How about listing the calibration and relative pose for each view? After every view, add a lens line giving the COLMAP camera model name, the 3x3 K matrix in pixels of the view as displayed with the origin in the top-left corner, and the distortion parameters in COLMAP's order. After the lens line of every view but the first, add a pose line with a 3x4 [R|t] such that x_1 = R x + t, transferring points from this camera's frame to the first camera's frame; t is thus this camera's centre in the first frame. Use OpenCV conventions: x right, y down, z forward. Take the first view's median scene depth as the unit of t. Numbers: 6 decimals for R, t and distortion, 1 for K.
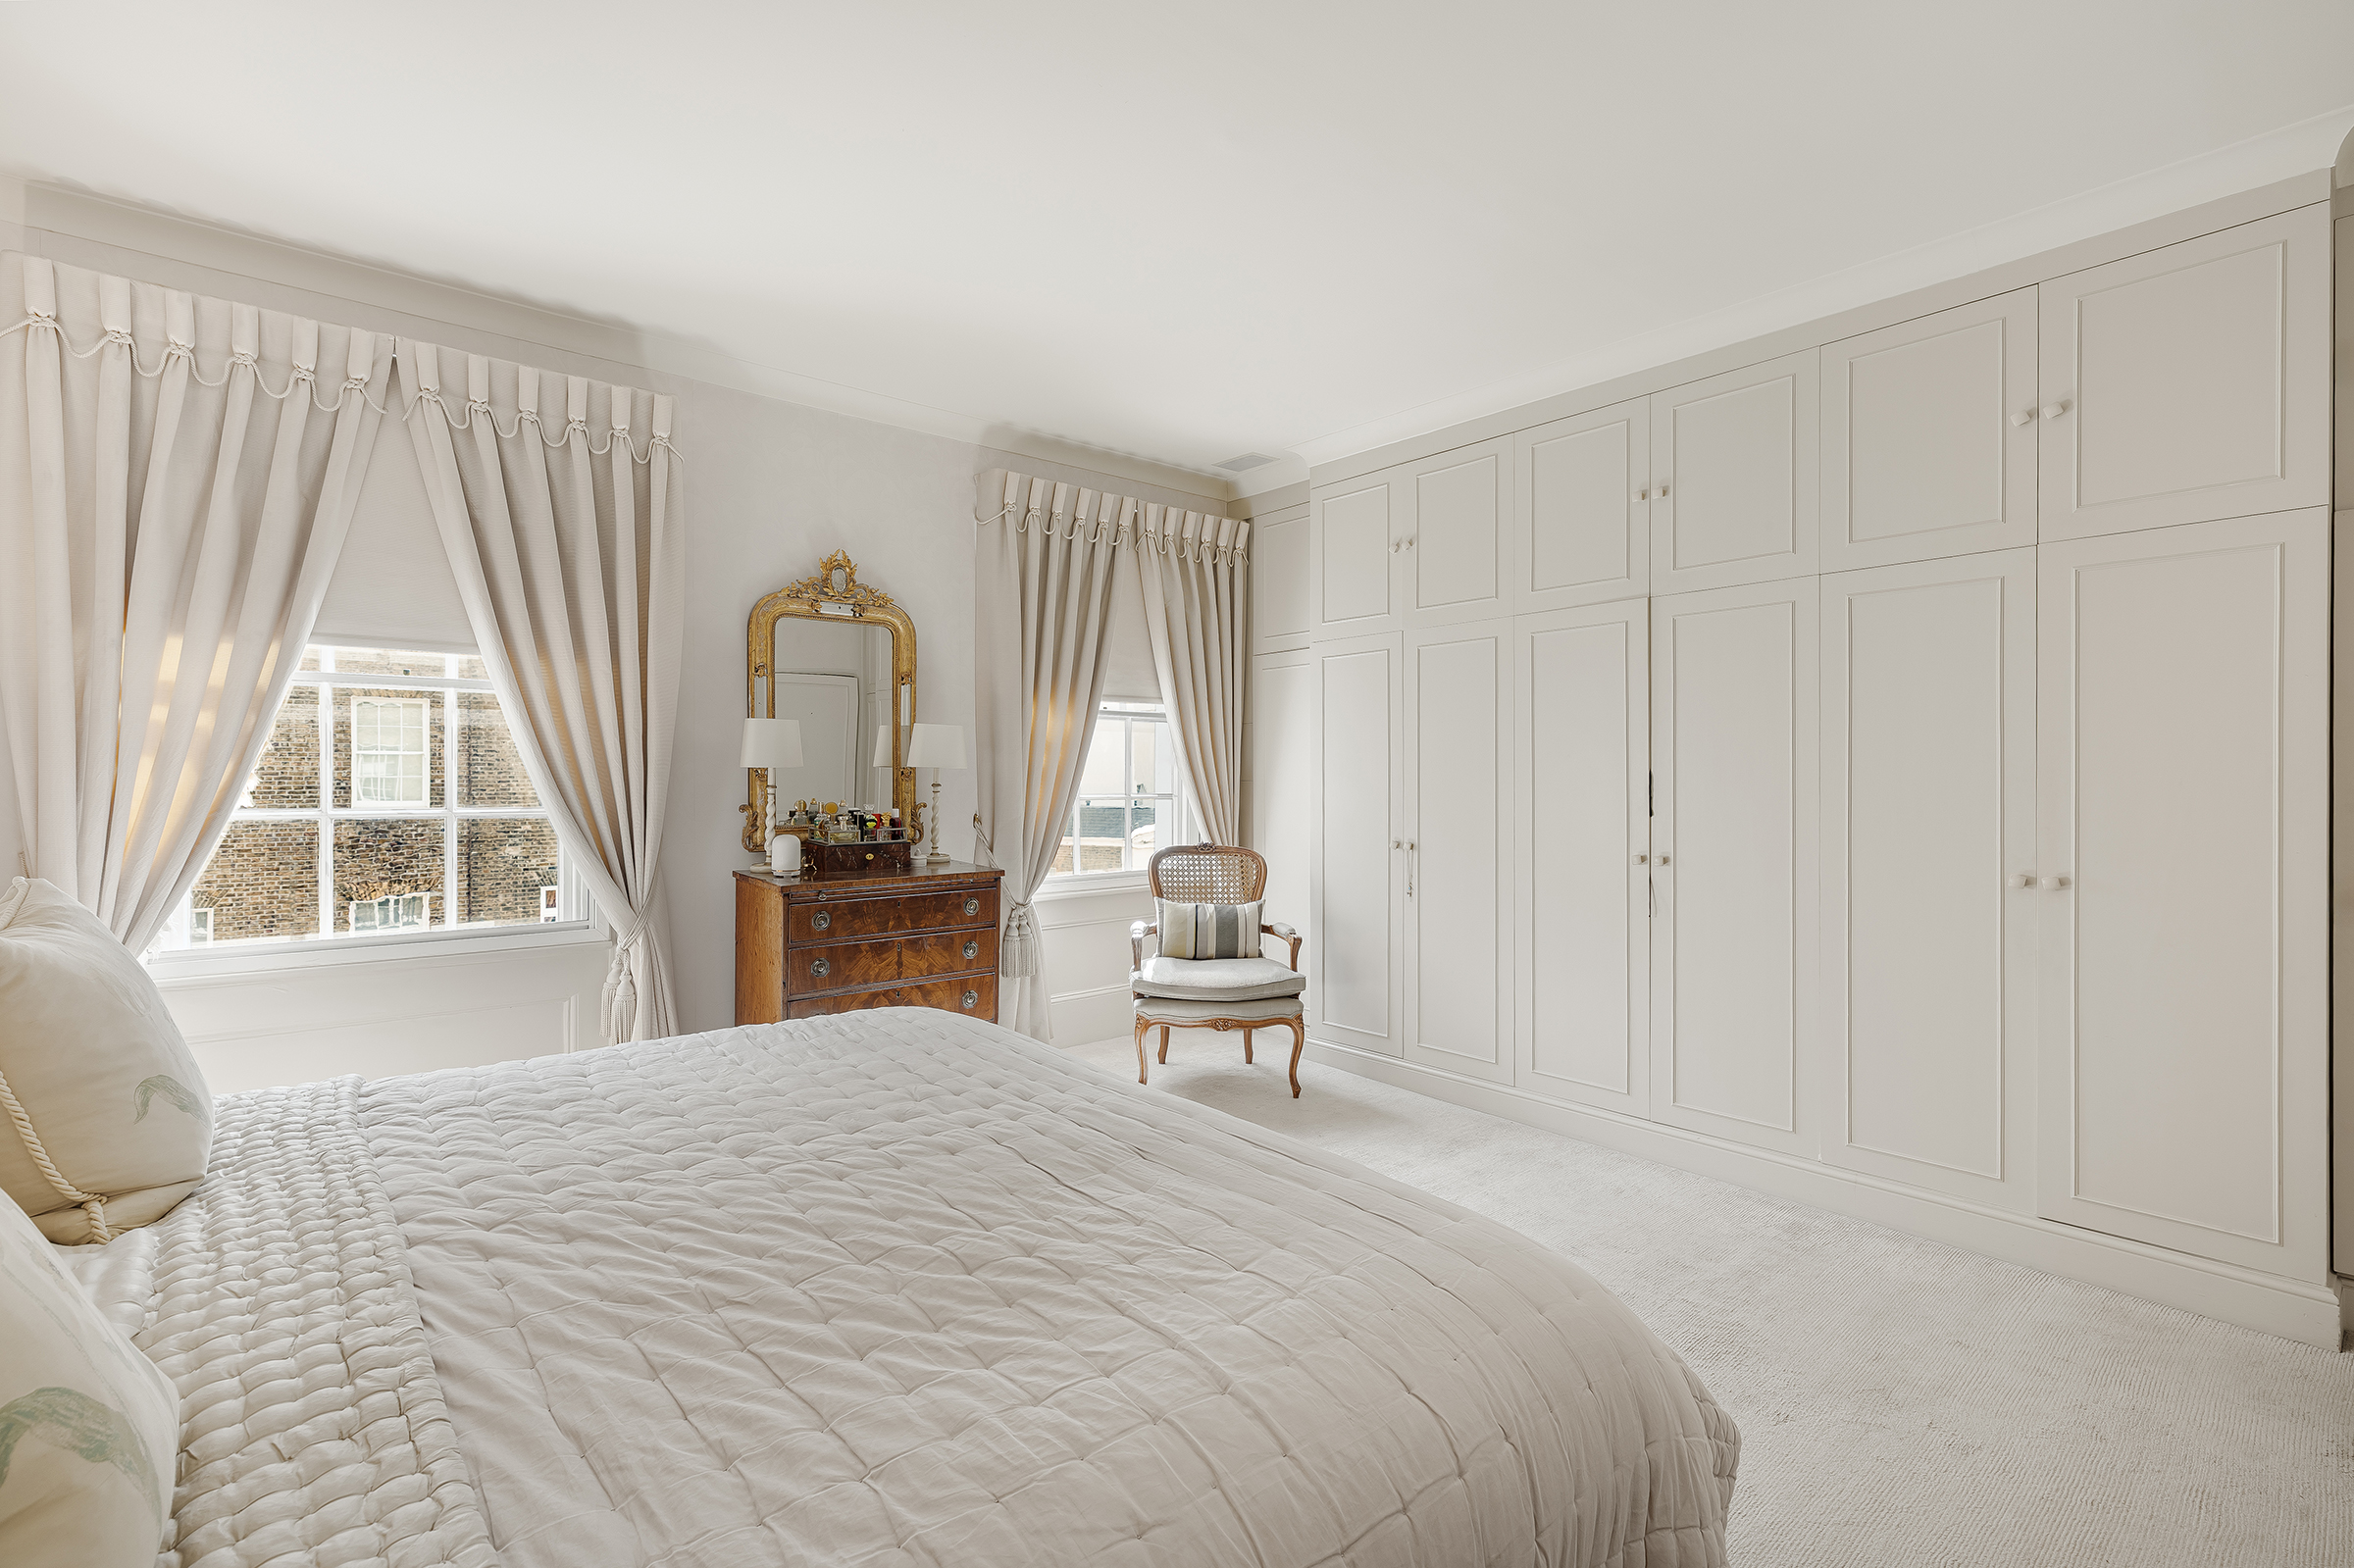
lens RADIAL K [[1082.7, 0, 1165.5], [0, 1082.7, 777.0], [0, 0, 1]] dist [0.002209, -0.000017]
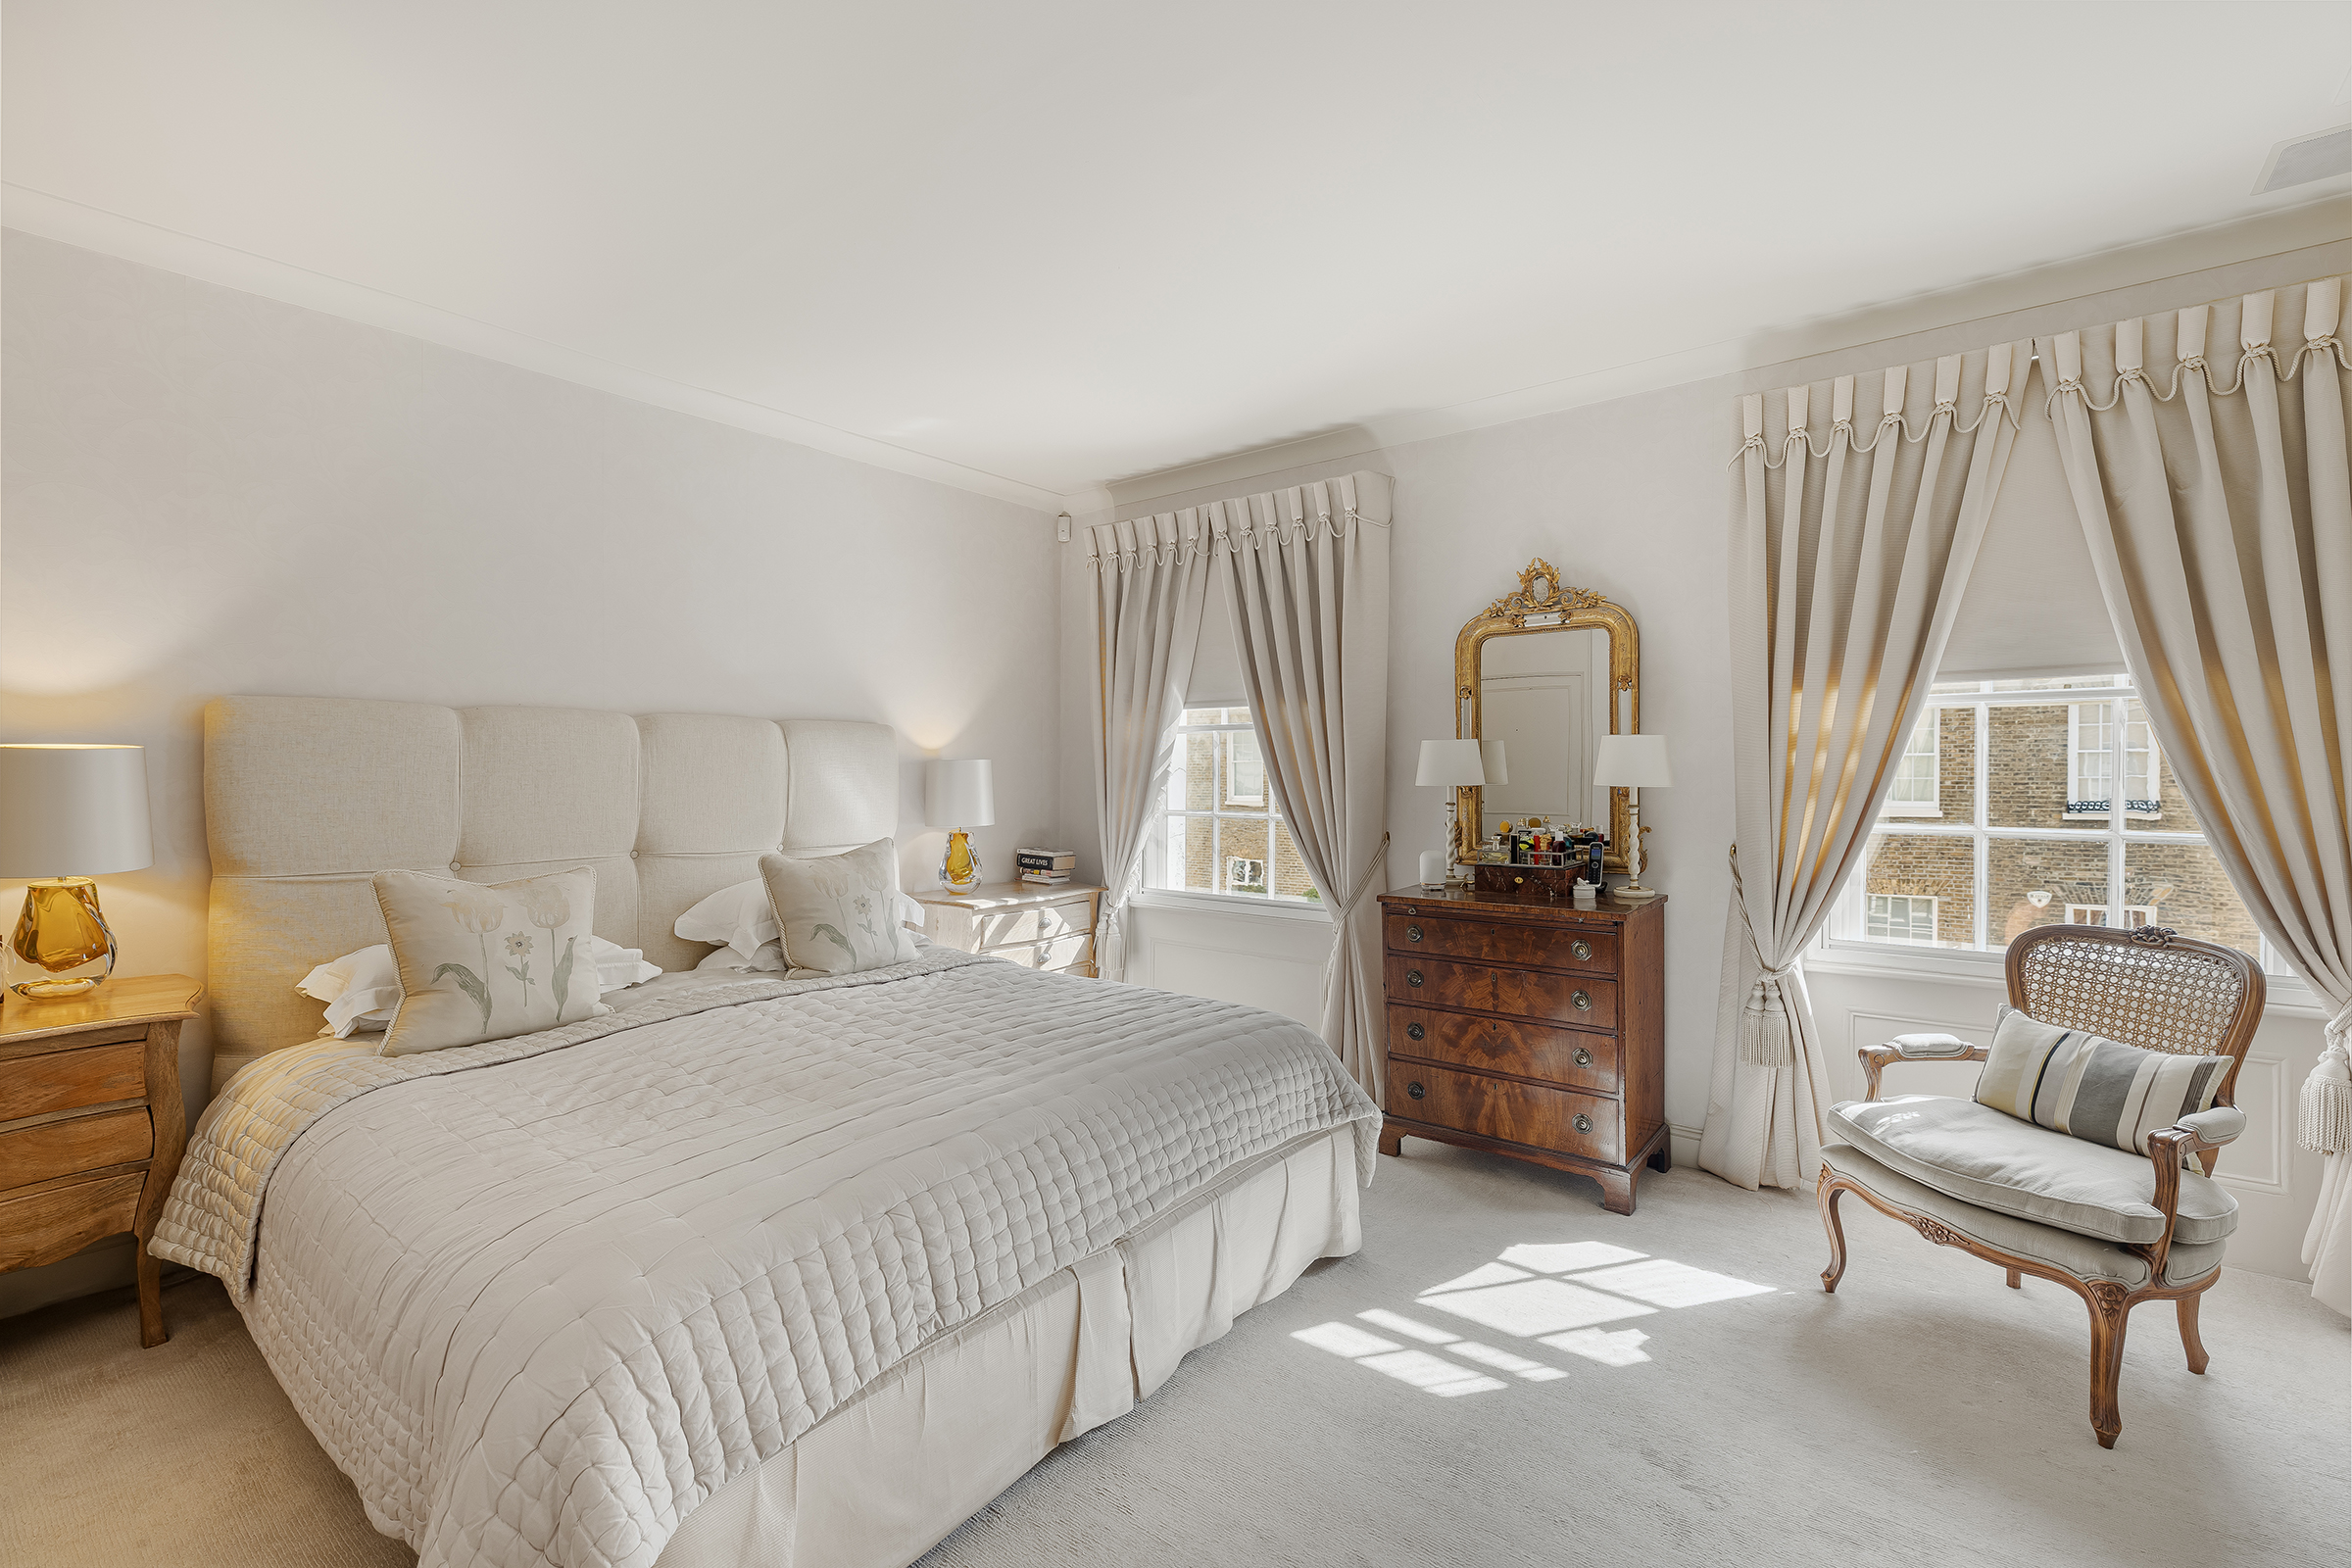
lens RADIAL K [[1001.2, 0, 1163.9], [0, 1001.2, 786.9], [0, 0, 1]] dist [-0.004488, -0.000224]
pose [[0.192221, 0.009525, -0.981305, 0.501210], [-0.001745, 0.999955, 0.009365, -0.014826], [0.981350, -0.000088, 0.192229, 0.500835]]
